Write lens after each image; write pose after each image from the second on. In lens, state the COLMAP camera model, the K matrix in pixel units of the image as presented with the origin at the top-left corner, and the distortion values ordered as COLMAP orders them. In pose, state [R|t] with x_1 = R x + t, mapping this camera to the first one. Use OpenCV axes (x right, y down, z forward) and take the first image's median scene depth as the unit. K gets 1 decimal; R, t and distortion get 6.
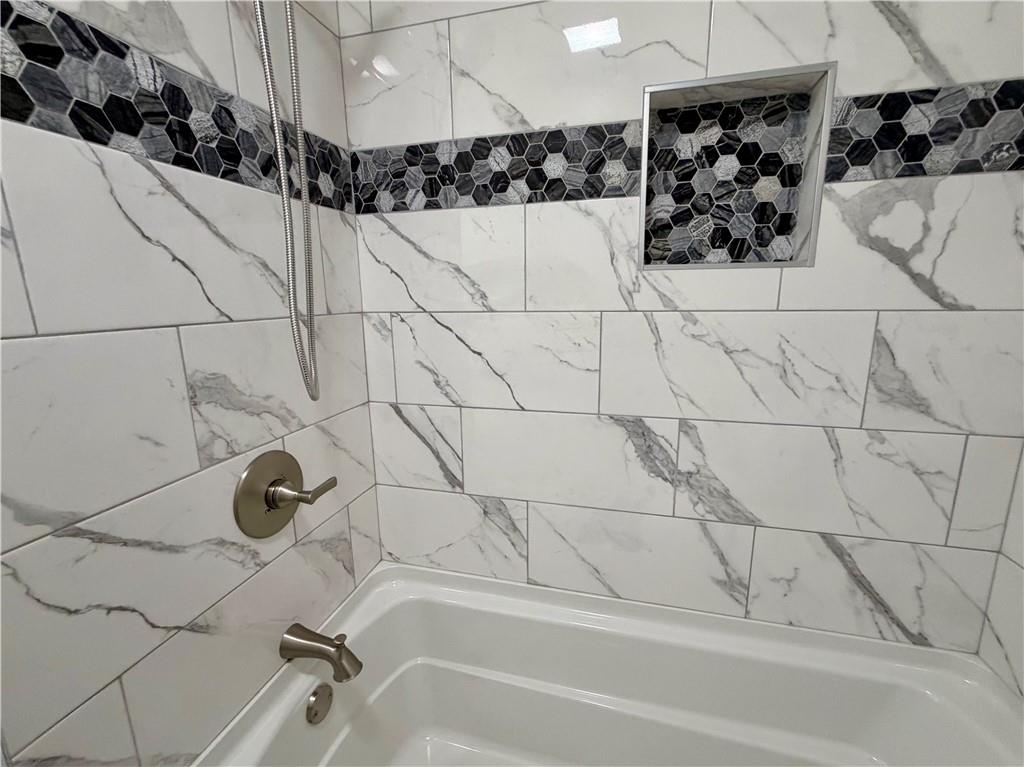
lens RADIAL K [[444.9, 0, 511.4], [0, 444.9, 383.7], [0, 0, 1]] dist [0.001373, 0.000242]
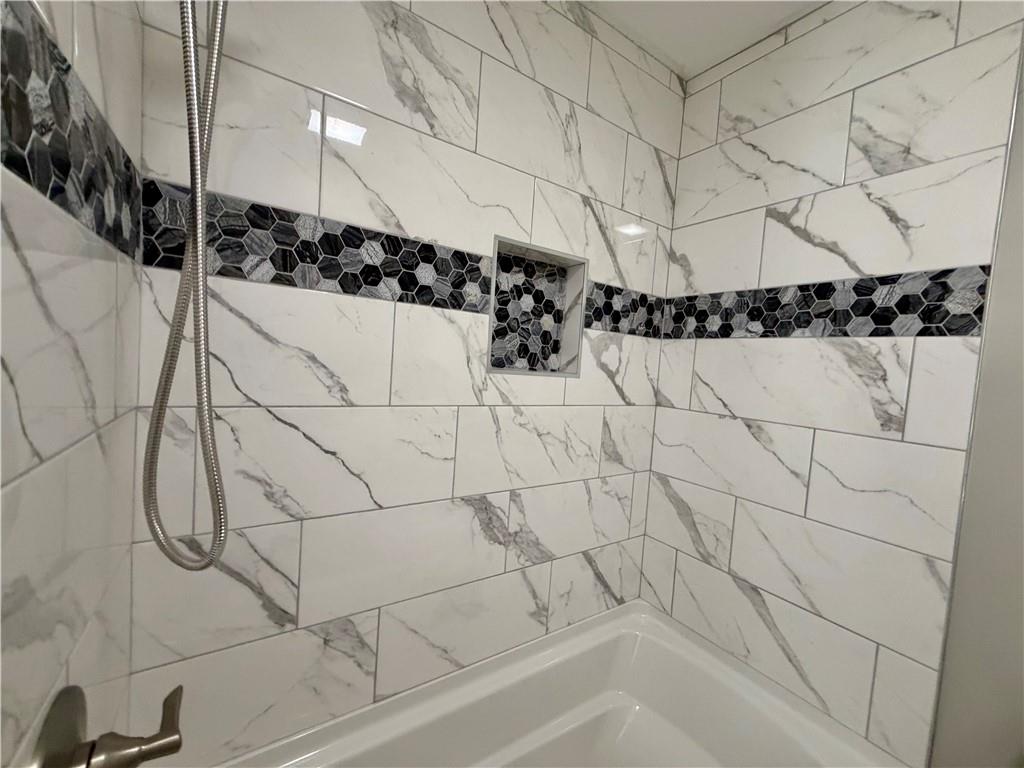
lens RADIAL K [[408.2, 0, 517.8], [0, 408.2, 384.7], [0, 0, 1]] dist [0.000461, 0.000156]
pose [[0.656601, 0.019329, 0.753990, -0.489494], [0.070865, 0.993668, -0.087185, -0.117125], [-0.750902, 0.110677, 0.651074, 0.209969]]
